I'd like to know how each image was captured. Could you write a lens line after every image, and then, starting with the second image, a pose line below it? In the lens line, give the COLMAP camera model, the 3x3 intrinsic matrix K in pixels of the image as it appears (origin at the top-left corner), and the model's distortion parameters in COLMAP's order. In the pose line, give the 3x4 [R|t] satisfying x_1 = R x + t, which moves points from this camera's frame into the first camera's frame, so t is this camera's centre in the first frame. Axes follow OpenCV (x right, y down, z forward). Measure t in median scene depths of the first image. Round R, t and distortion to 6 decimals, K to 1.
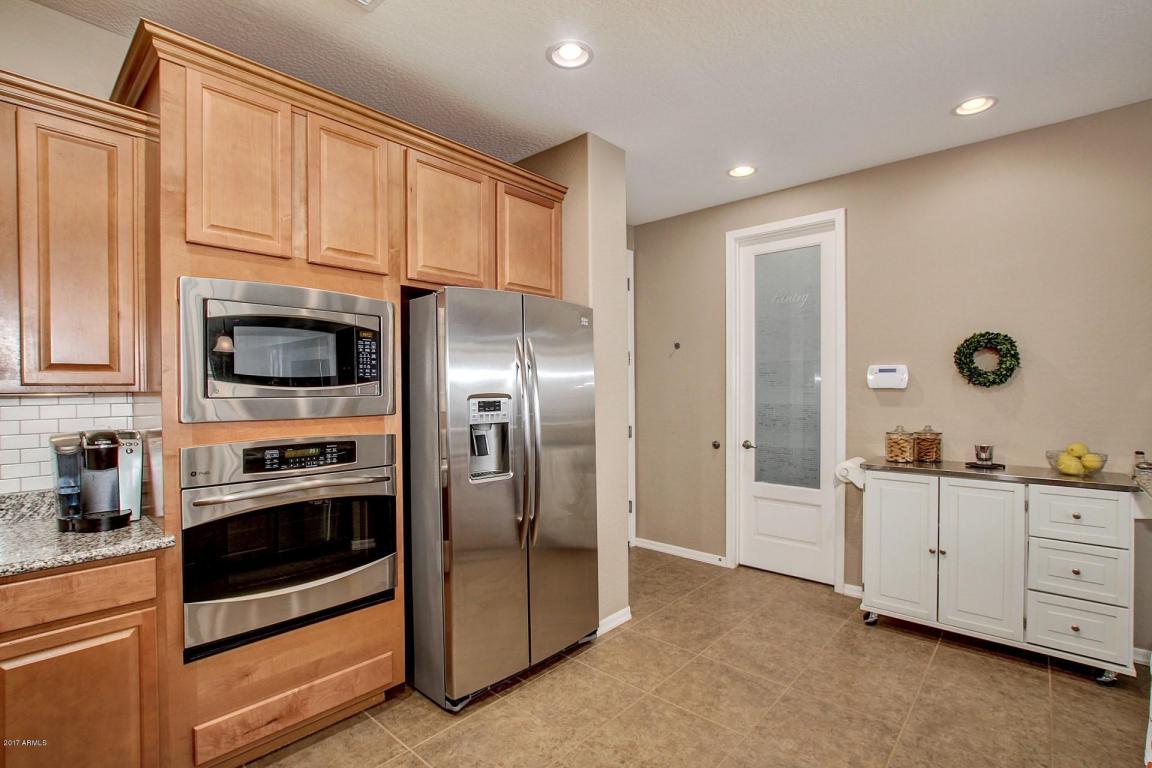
lens RADIAL K [[533.9, 0, 575.8], [0, 533.9, 392.9], [0, 0, 1]] dist [-0.028274, 0.001571]
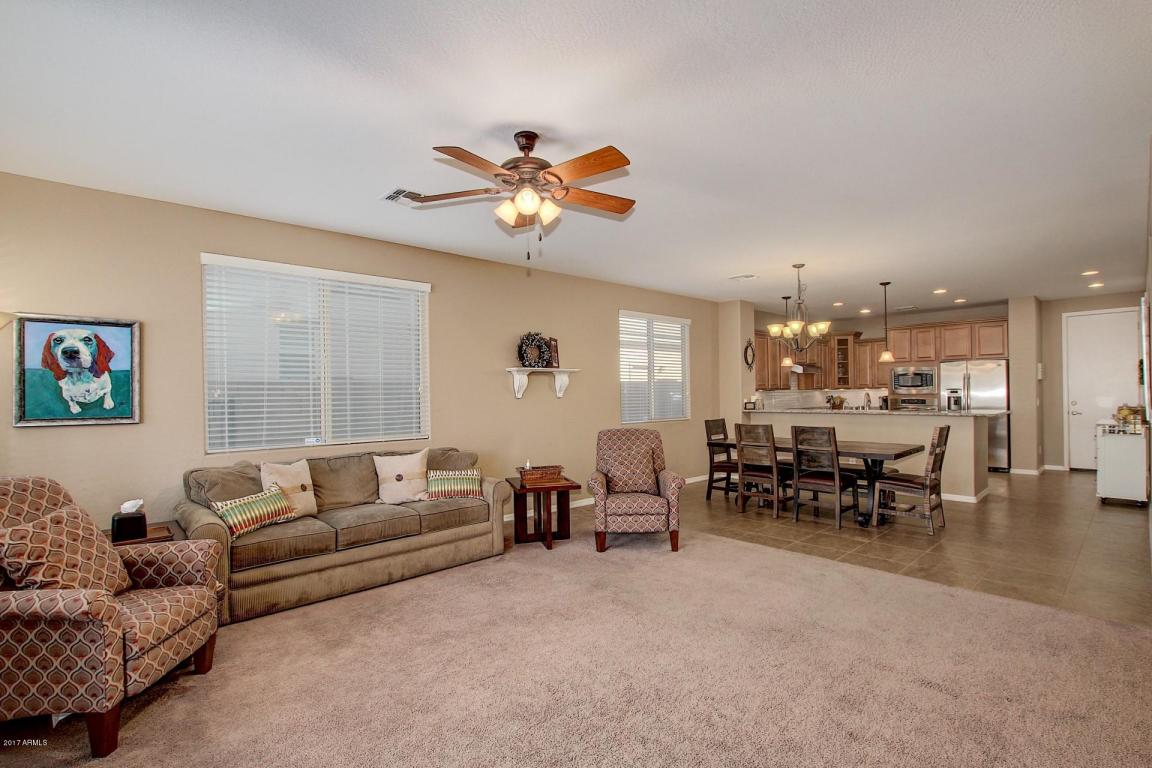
lens RADIAL K [[533.9, 0, 575.8], [0, 533.9, 392.9], [0, 0, 1]] dist [-0.028274, 0.001571]
pose [[-0.085392, 0.007741, -0.996317, 3.639436], [0.004206, 0.999964, 0.007409, -0.007558], [0.996339, -0.003557, -0.085421, -1.324306]]
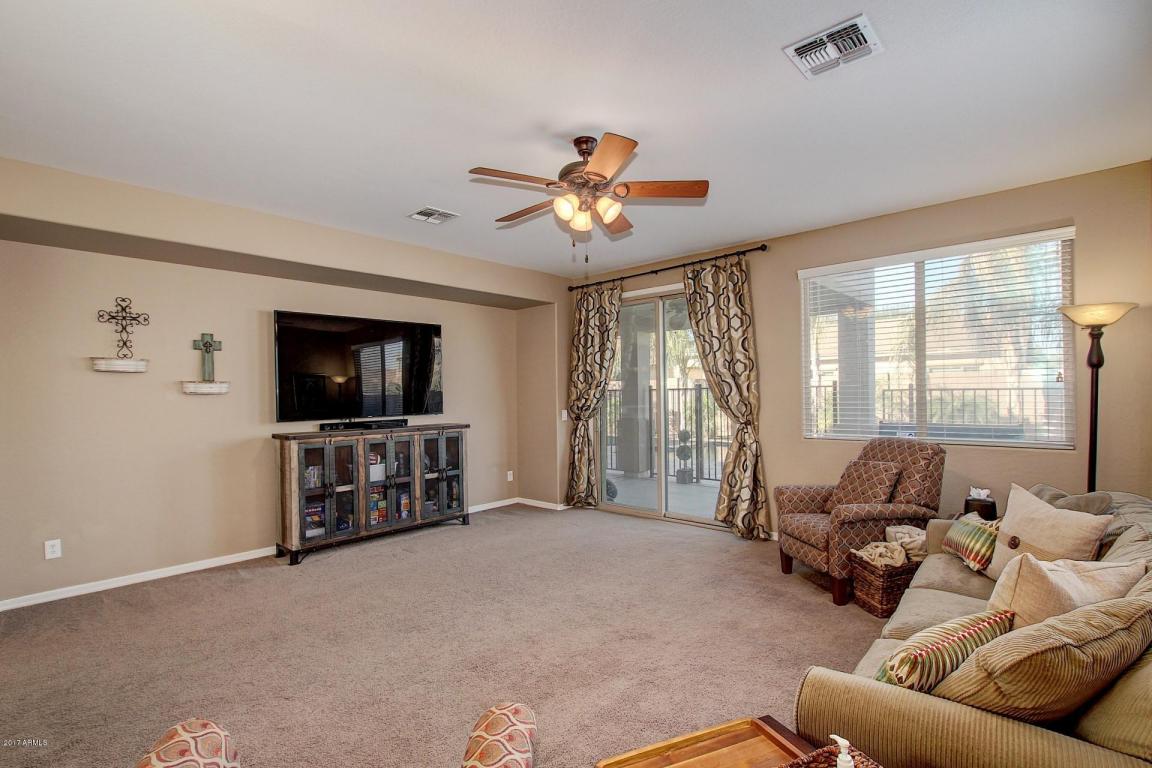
lens RADIAL K [[533.9, 0, 575.8], [0, 533.9, 392.9], [0, 0, 1]] dist [-0.028274, 0.001571]
pose [[-0.014404, 0.004373, 0.999887, 1.300260], [0.024503, 0.999692, -0.004019, 0.002596], [-0.999596, 0.024443, -0.014507, -1.477409]]
